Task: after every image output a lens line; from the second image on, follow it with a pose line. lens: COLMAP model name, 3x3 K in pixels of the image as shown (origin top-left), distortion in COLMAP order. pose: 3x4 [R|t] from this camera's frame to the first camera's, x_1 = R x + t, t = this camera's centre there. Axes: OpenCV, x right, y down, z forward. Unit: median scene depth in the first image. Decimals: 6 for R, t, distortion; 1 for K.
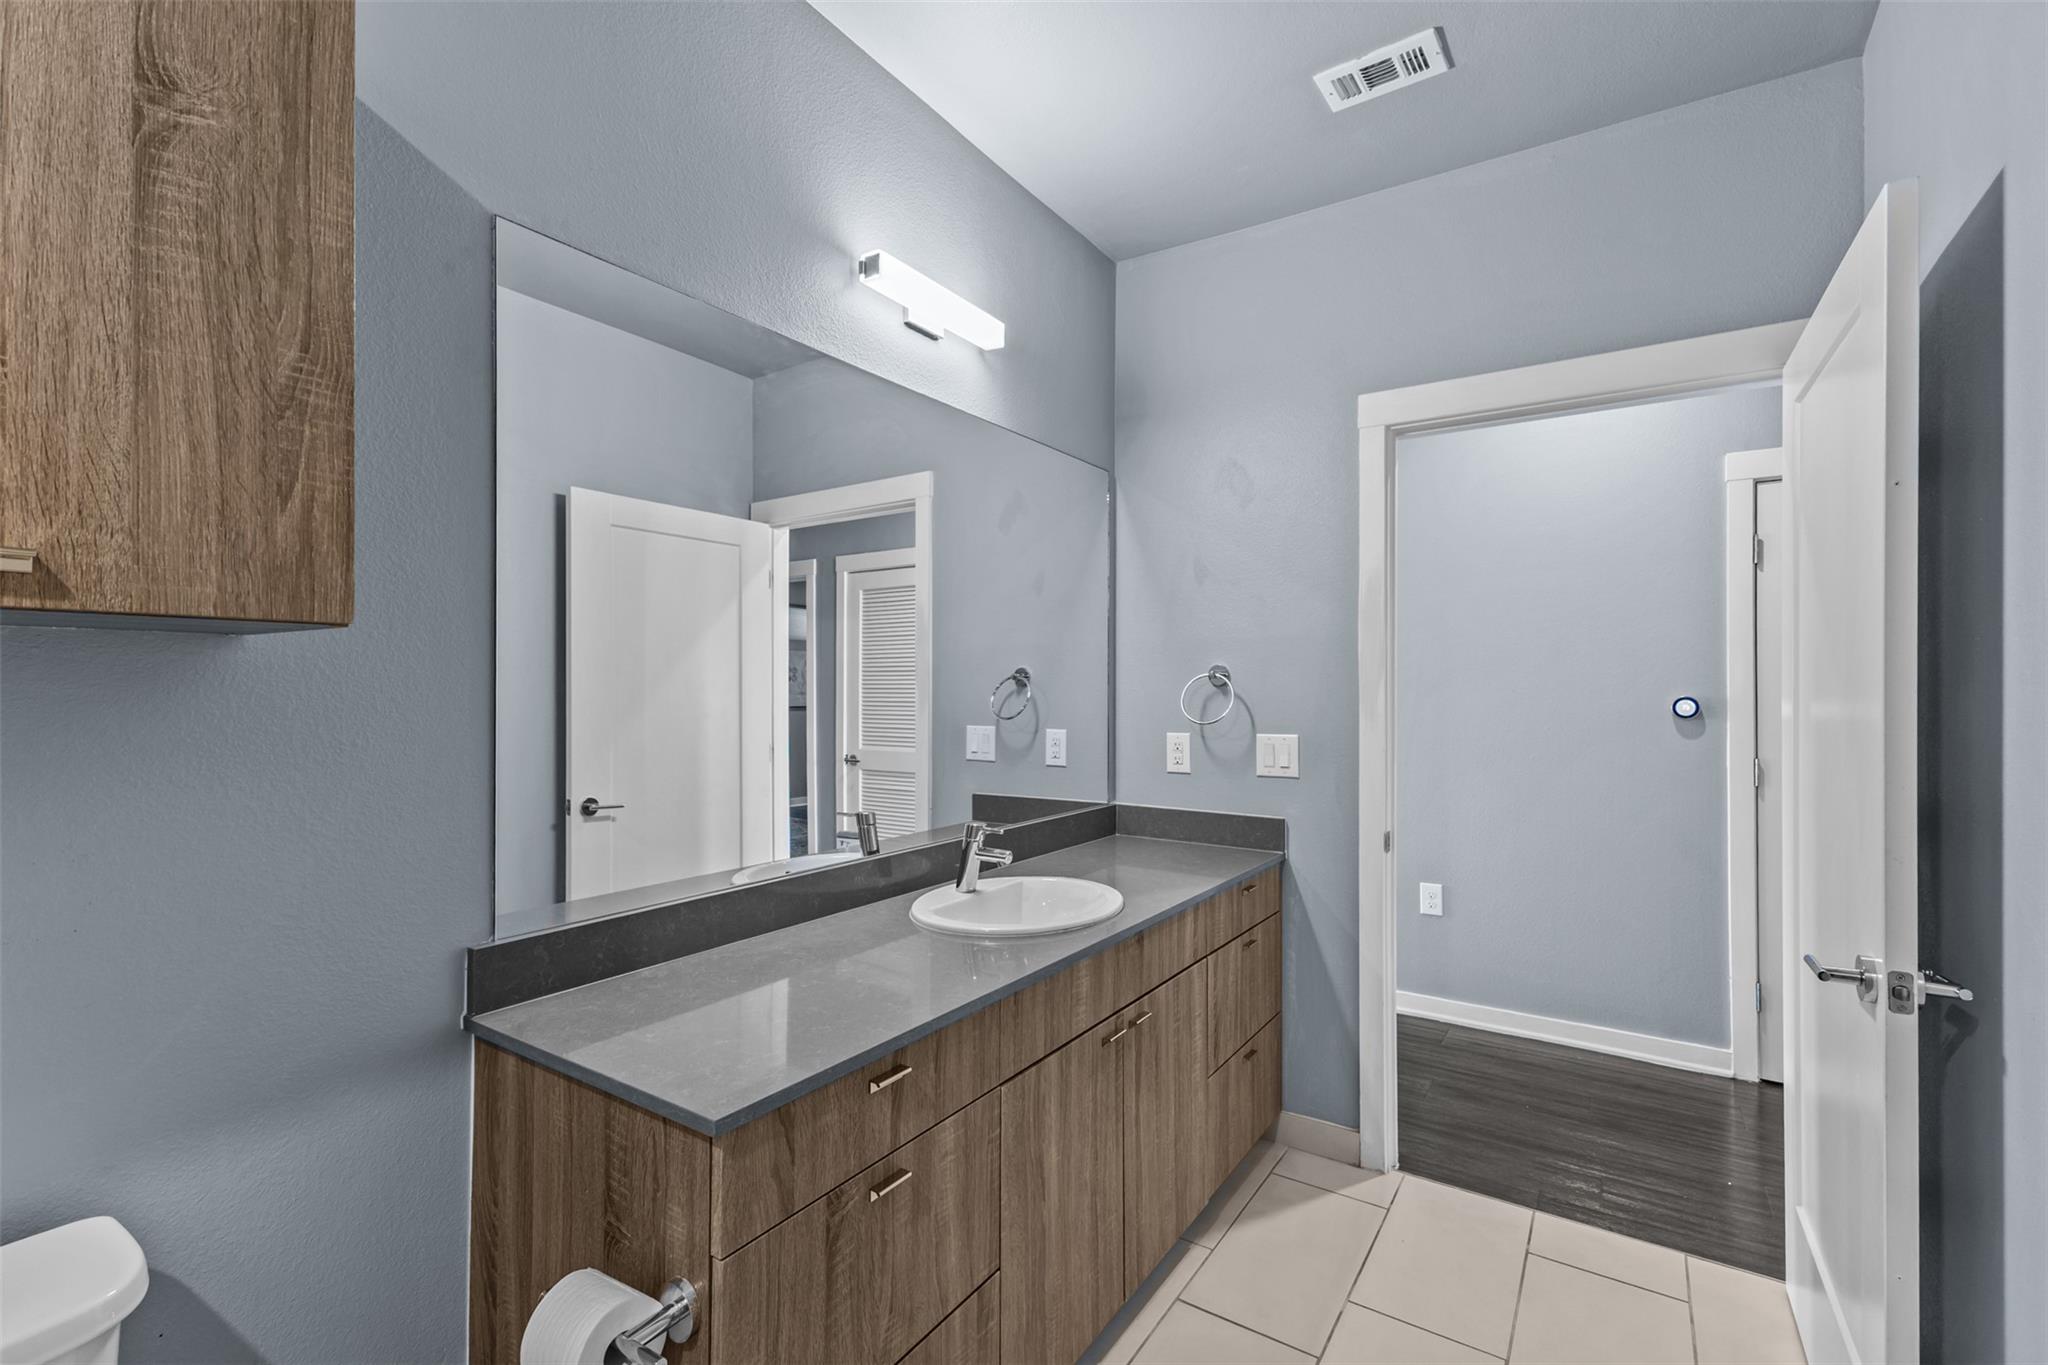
lens RADIAL K [[888.9, 0, 1031.4], [0, 888.9, 682.0], [0, 0, 1]] dist [0.006563, -0.000026]
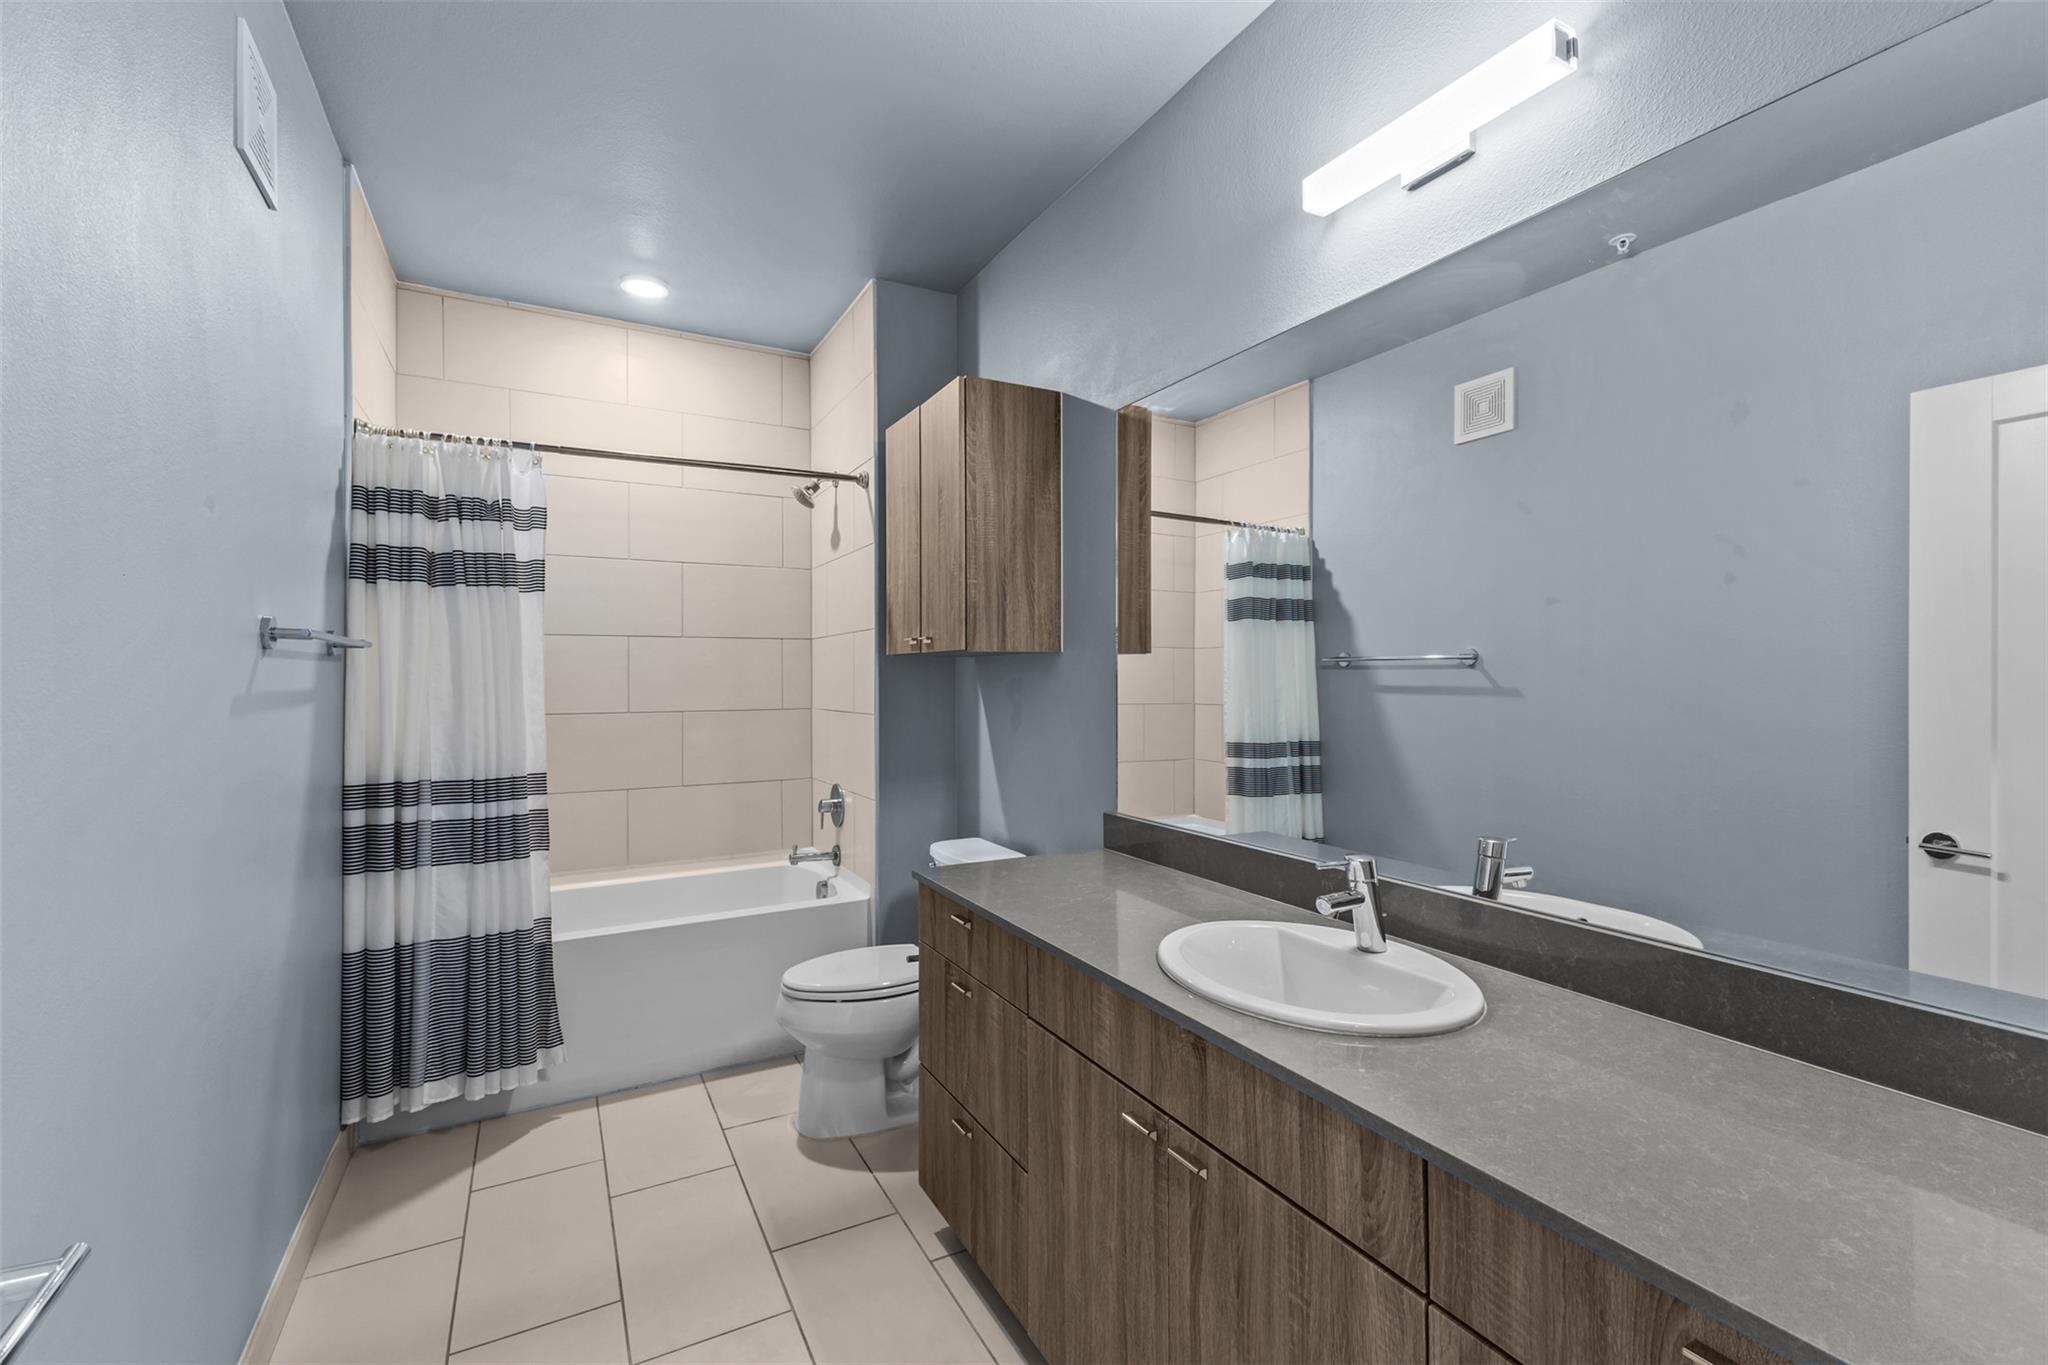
lens RADIAL K [[888.9, 0, 1031.4], [0, 888.9, 682.0], [0, 0, 1]] dist [0.006563, -0.000026]
pose [[-0.457403, 0.000790, -0.889259, 0.873493], [0.004825, 0.999987, -0.001594, 0.020419], [0.889247, -0.005020, -0.457401, 1.359096]]
